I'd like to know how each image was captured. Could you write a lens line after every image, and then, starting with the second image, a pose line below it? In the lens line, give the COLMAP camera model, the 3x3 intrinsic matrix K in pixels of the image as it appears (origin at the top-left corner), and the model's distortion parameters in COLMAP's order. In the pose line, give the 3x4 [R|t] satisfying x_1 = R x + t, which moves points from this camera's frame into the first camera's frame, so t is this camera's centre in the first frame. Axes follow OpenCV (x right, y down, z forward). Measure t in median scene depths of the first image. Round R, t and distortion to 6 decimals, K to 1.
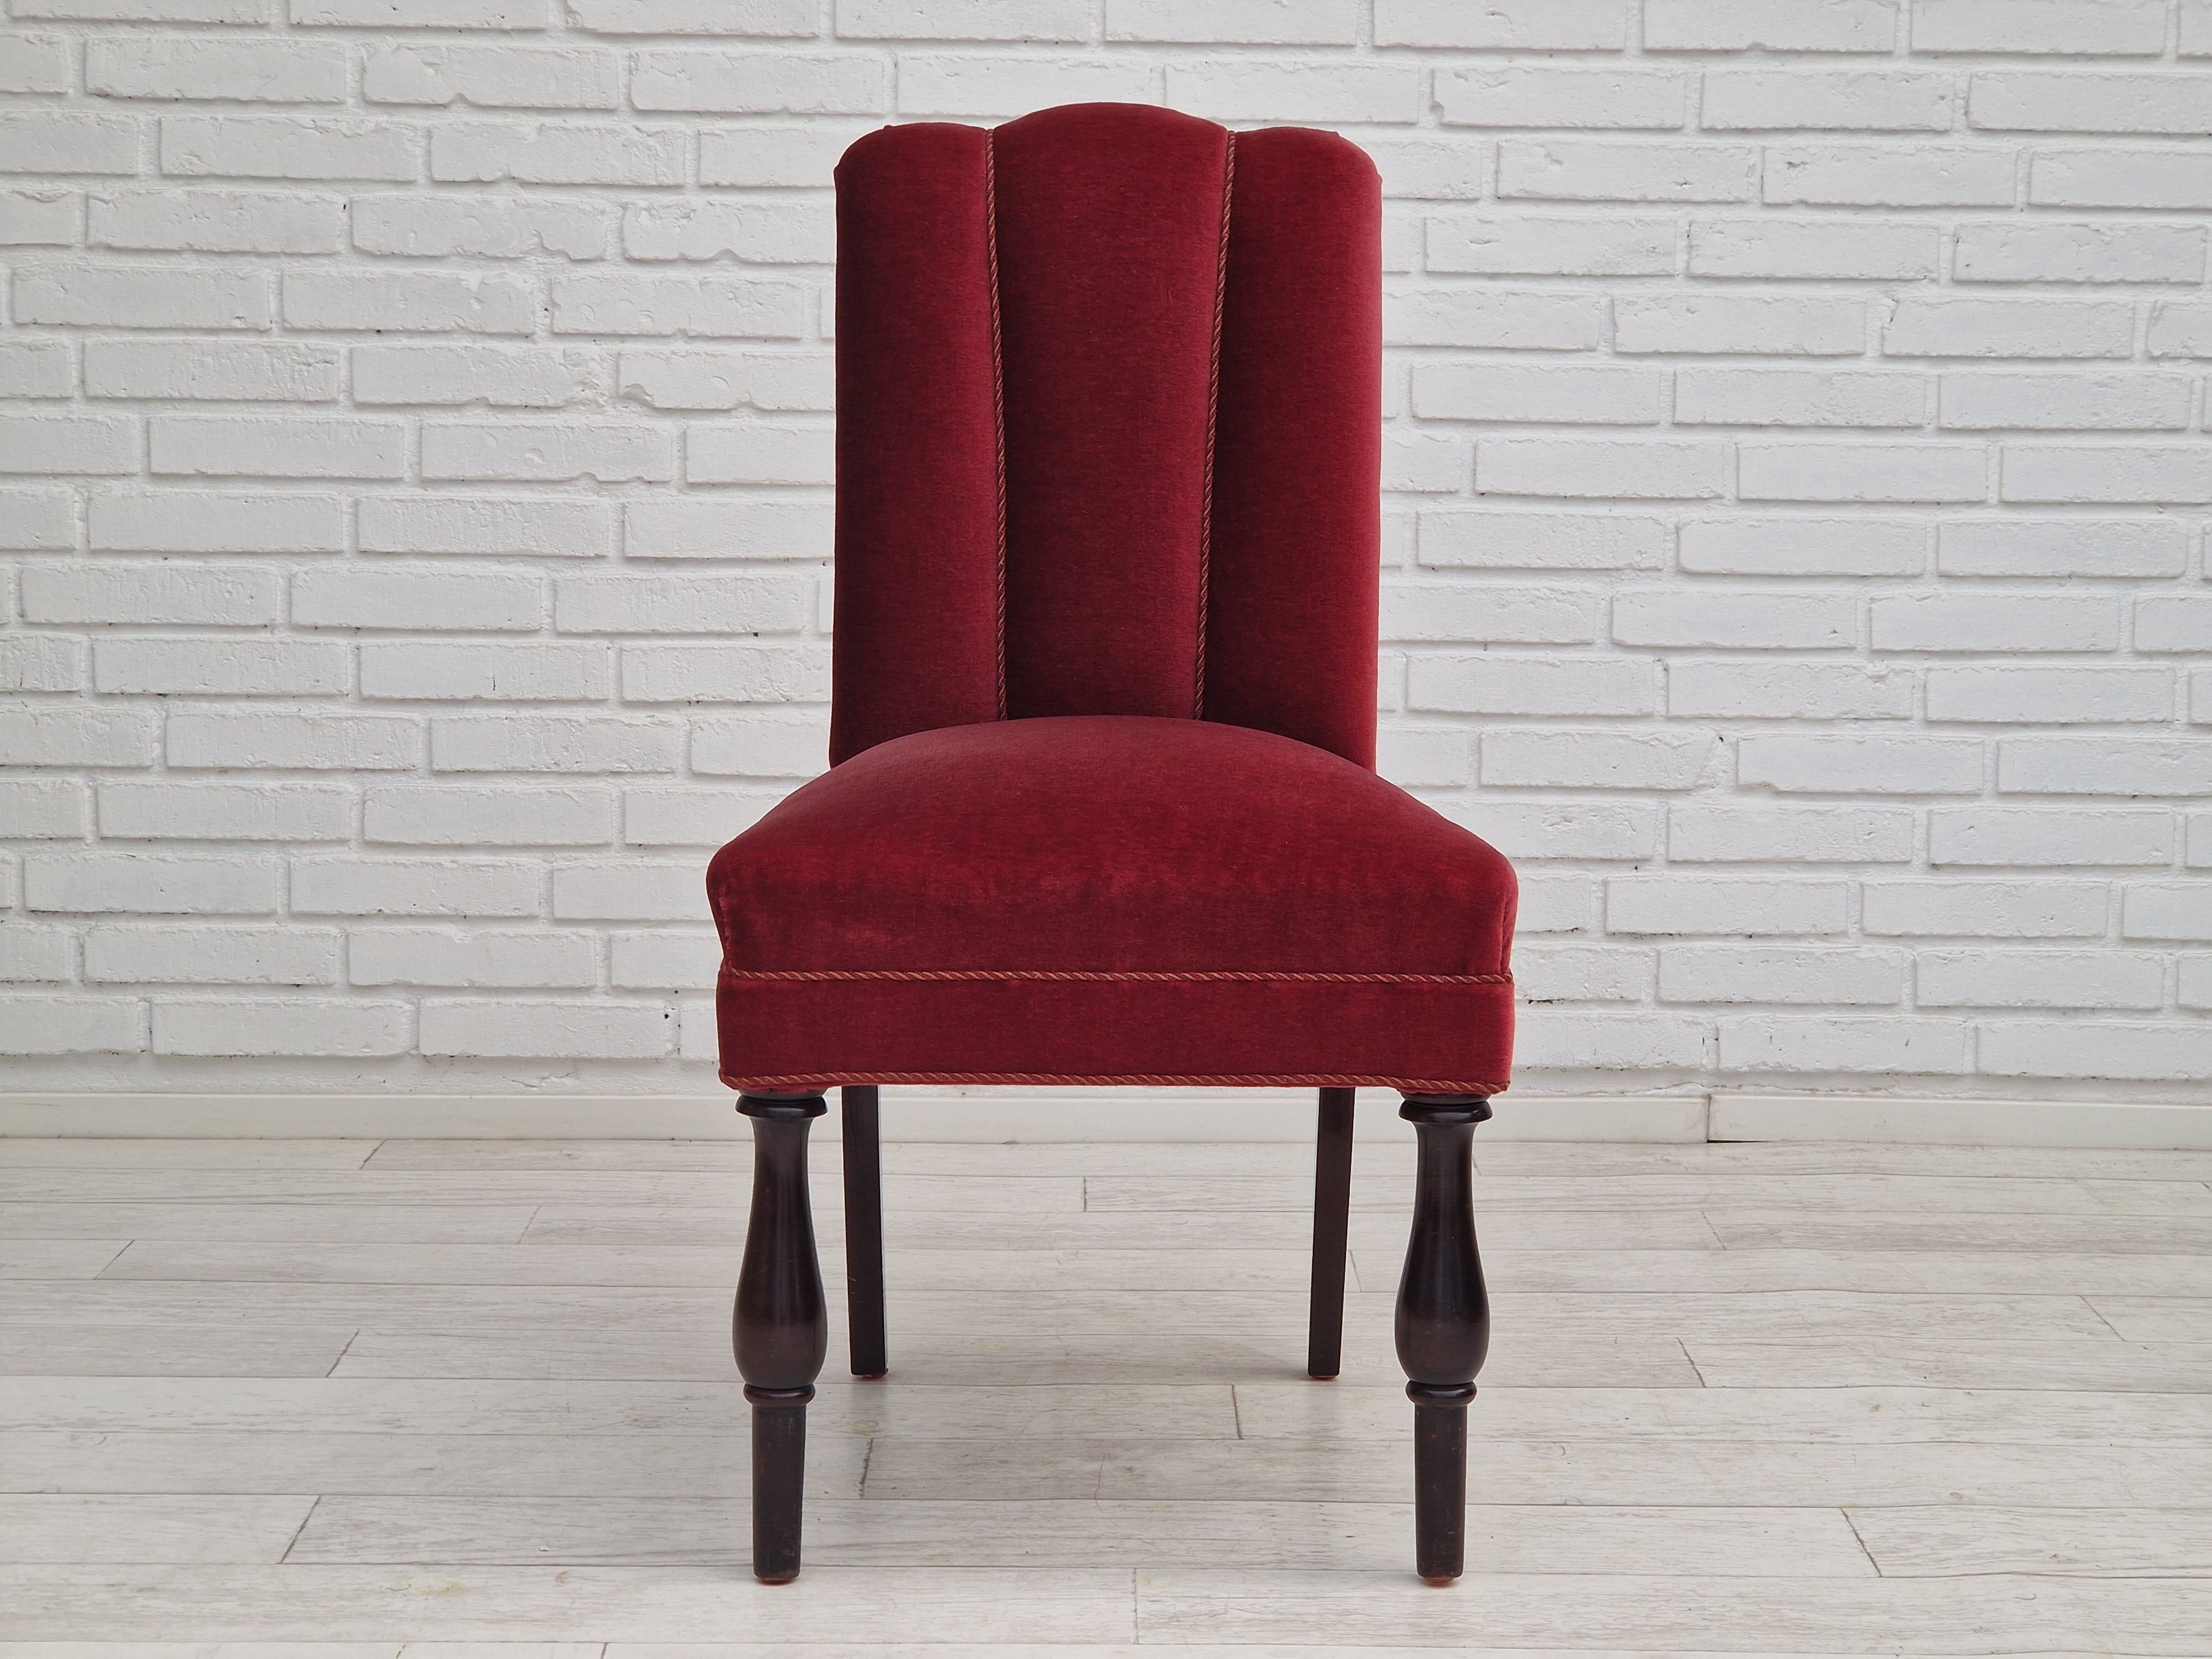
lens RADIAL K [[4089.3, 0, 1176.6], [0, 4089.3, 832.2], [0, 0, 1]] dist [0.003303, 0.493805]
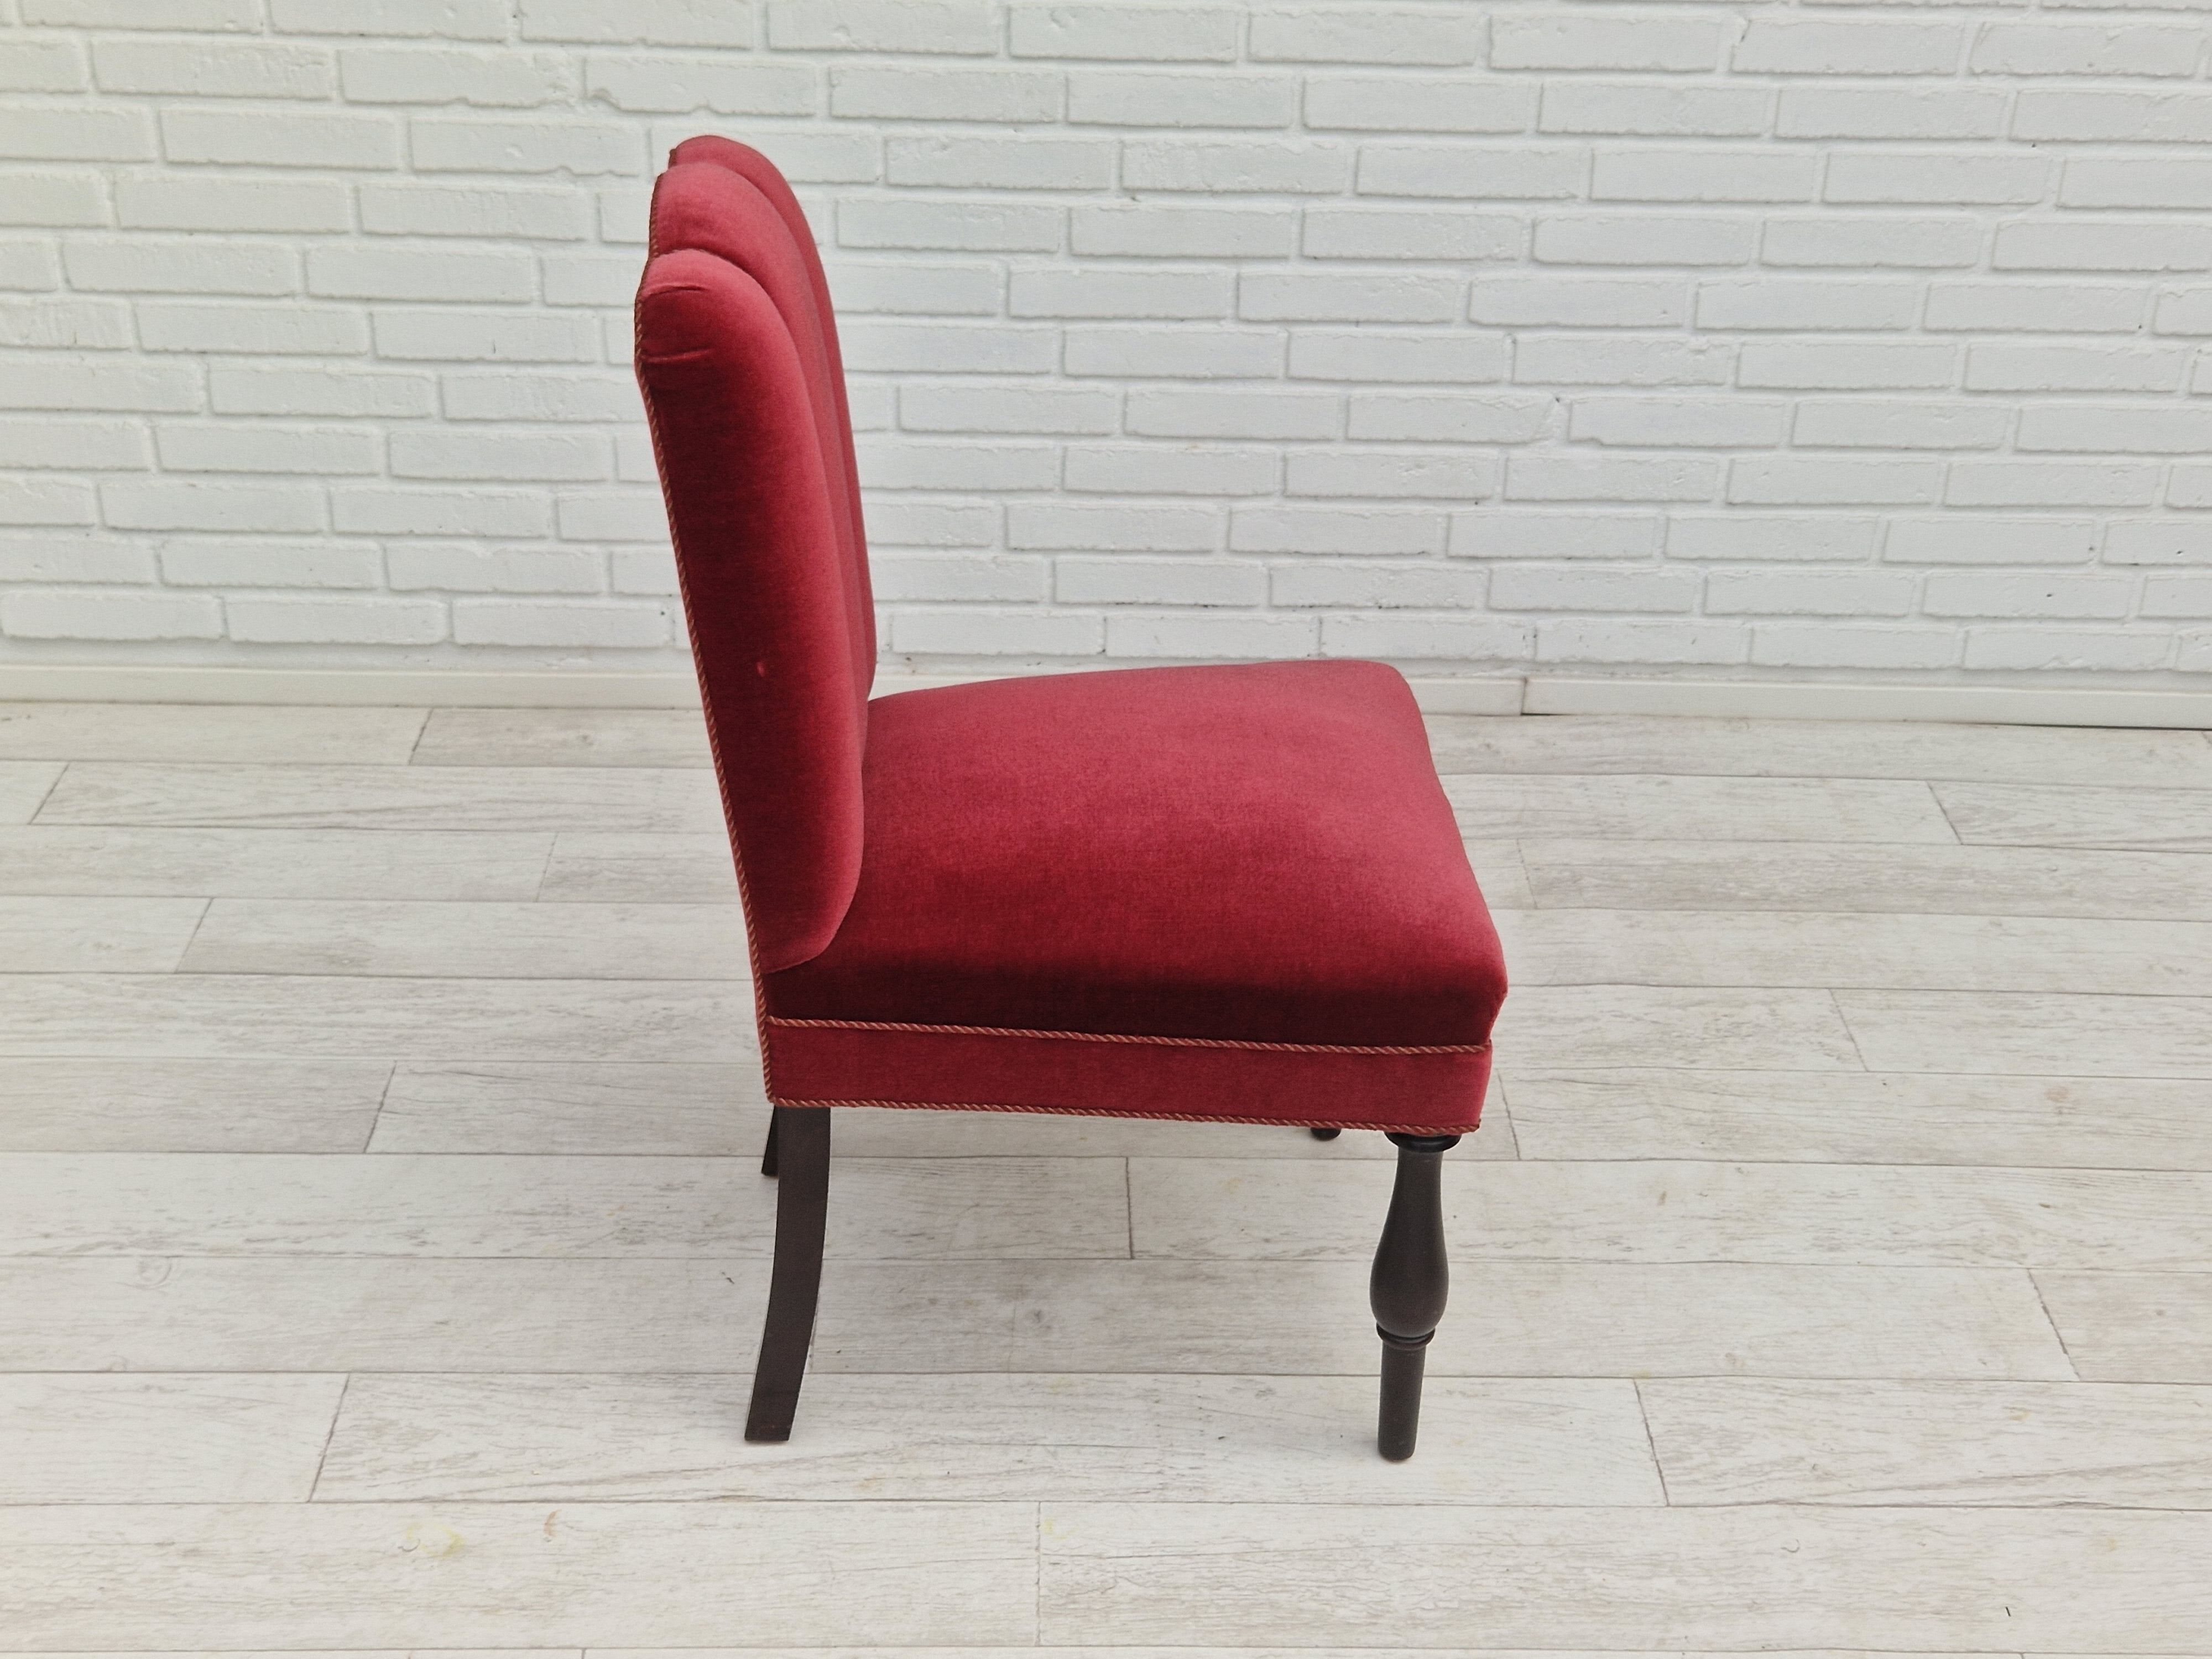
lens RADIAL K [[2785.7, 0, 1136.4], [0, 2785.7, 809.2], [0, 0, 1]] dist [0.082039, -0.077004]
pose [[0.999839, 0.010573, 0.014485, 0.002896], [-0.015175, 0.929234, 0.369179, -0.209675], [-0.009557, -0.369340, 0.929245, 0.223419]]
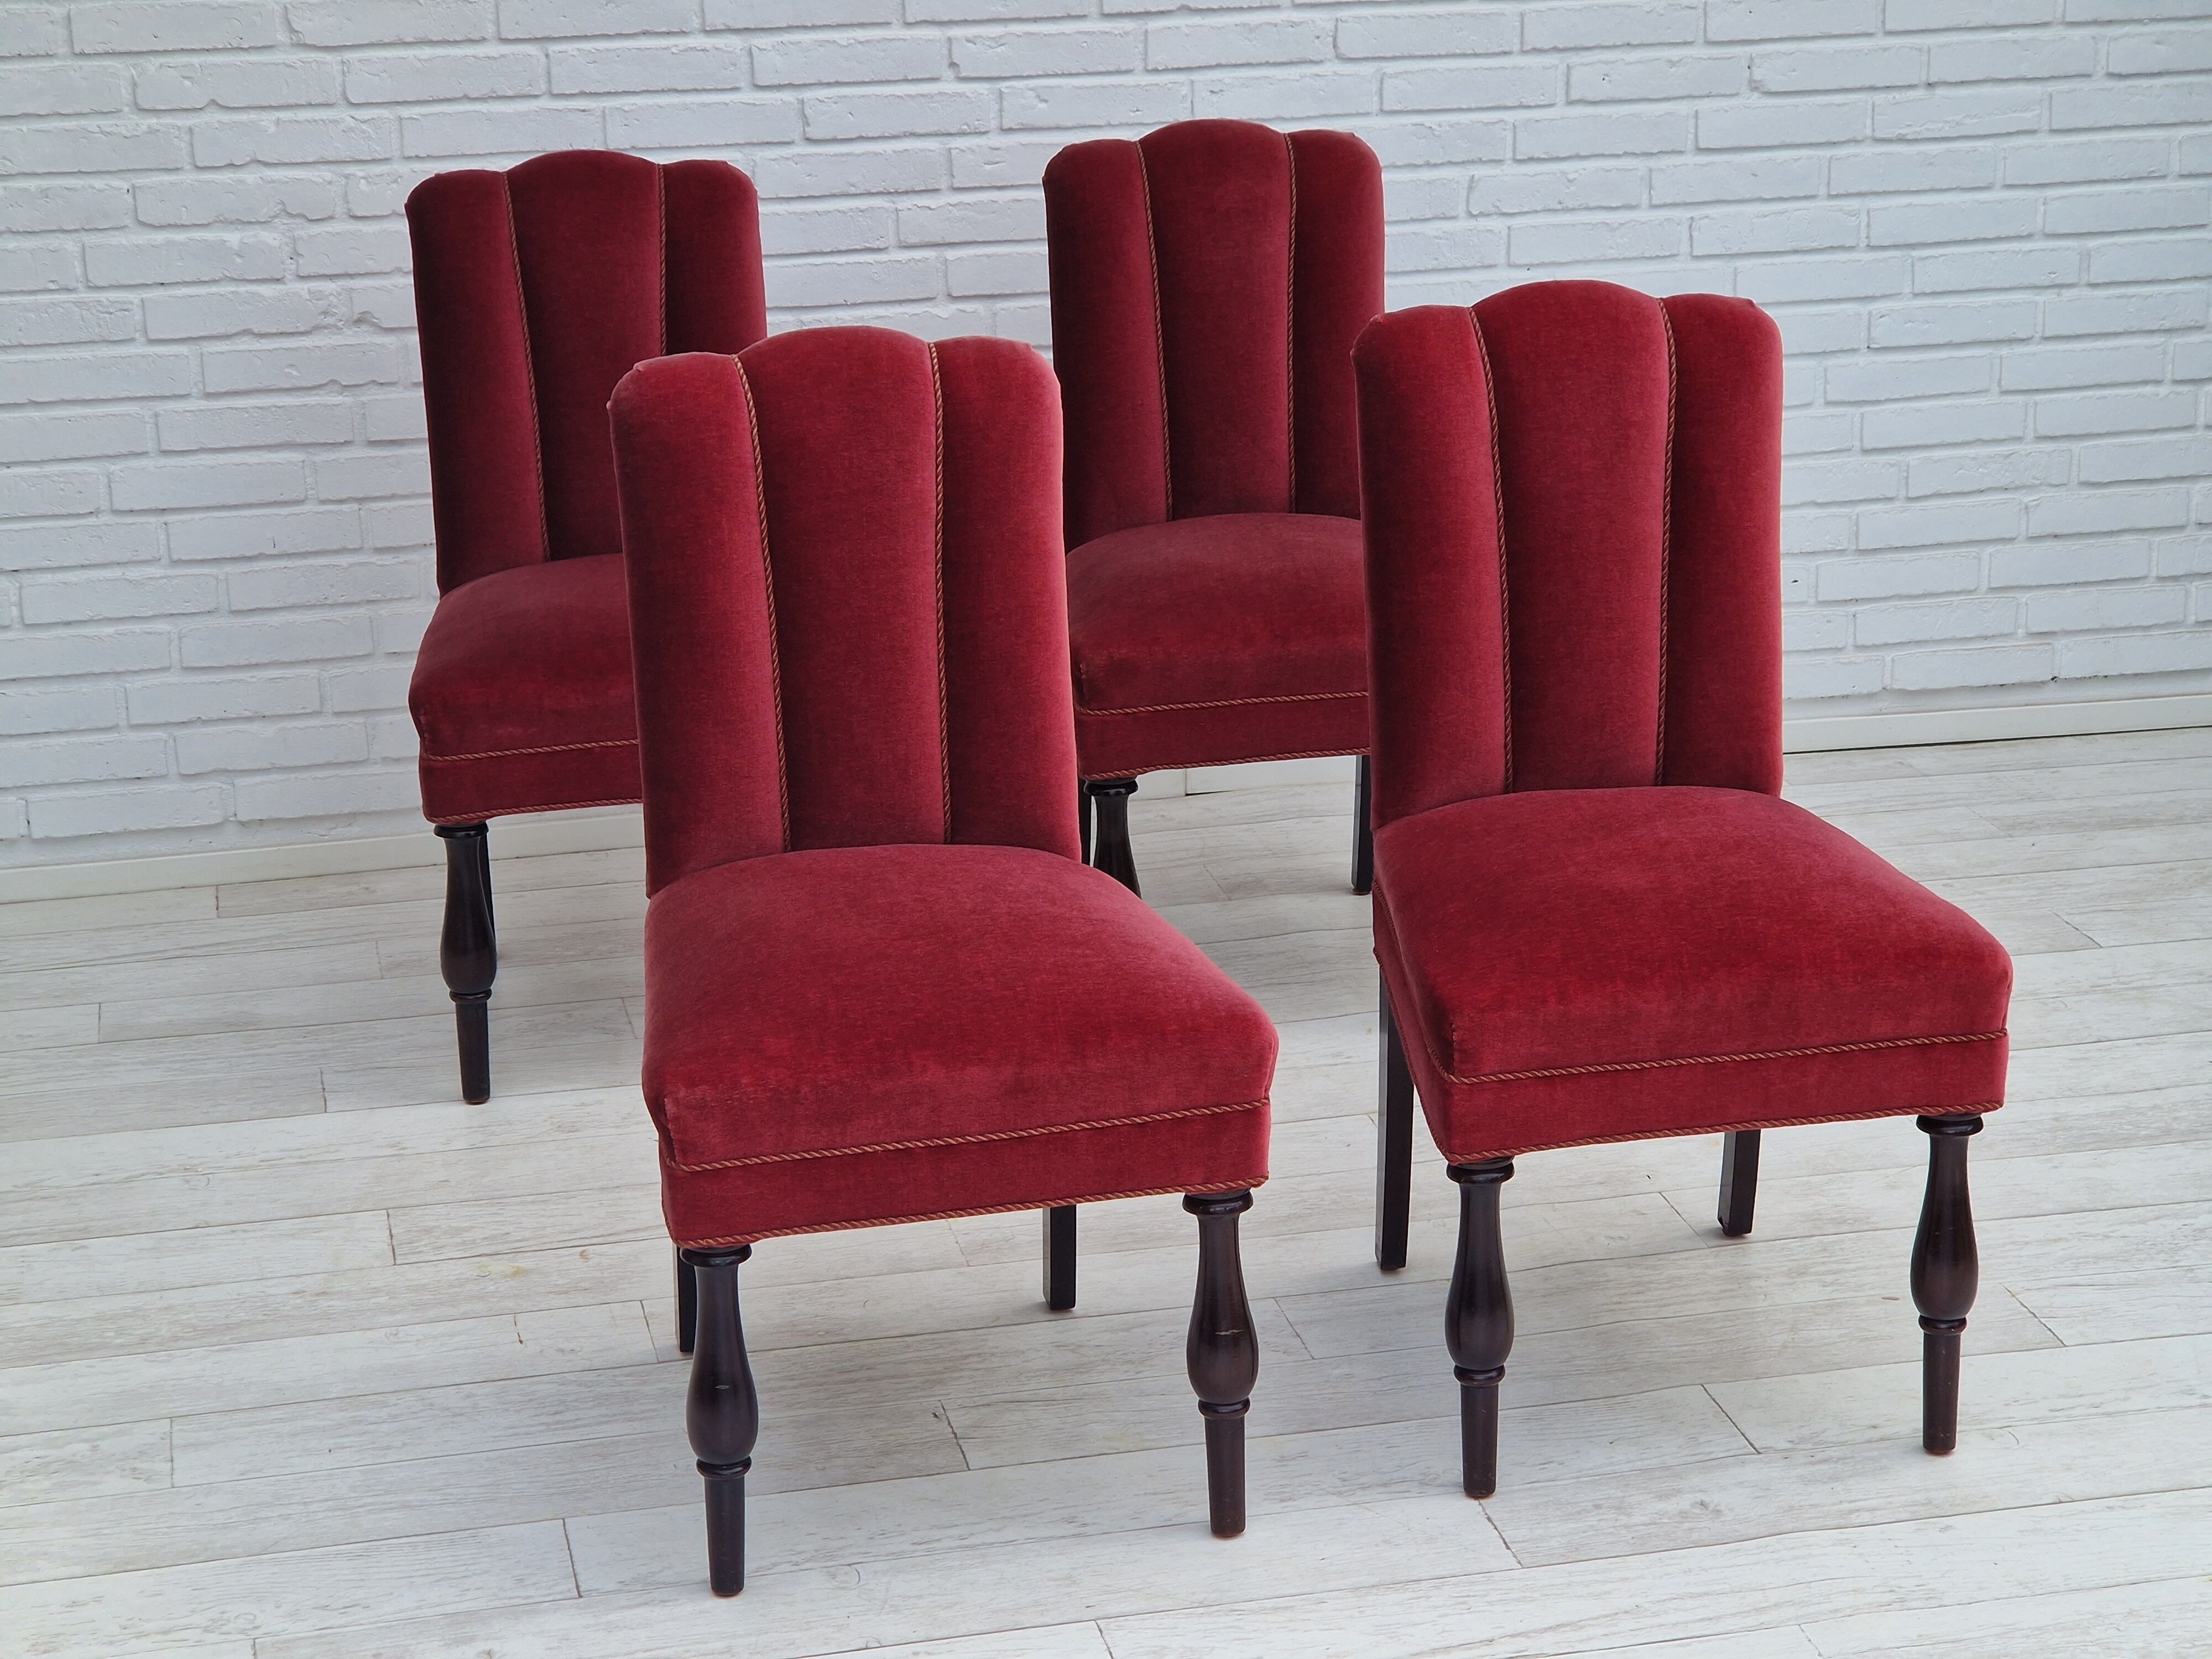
lens RADIAL K [[4092.8, 0, 1131.5], [0, 4092.8, 837.3], [0, 0, 1]] dist [0.016575, 0.381340]
pose [[0.978882, -0.091398, 0.182857, -0.147472], [0.059435, 0.983089, 0.173214, -0.156463], [-0.195596, -0.158688, 0.967761, -0.350407]]
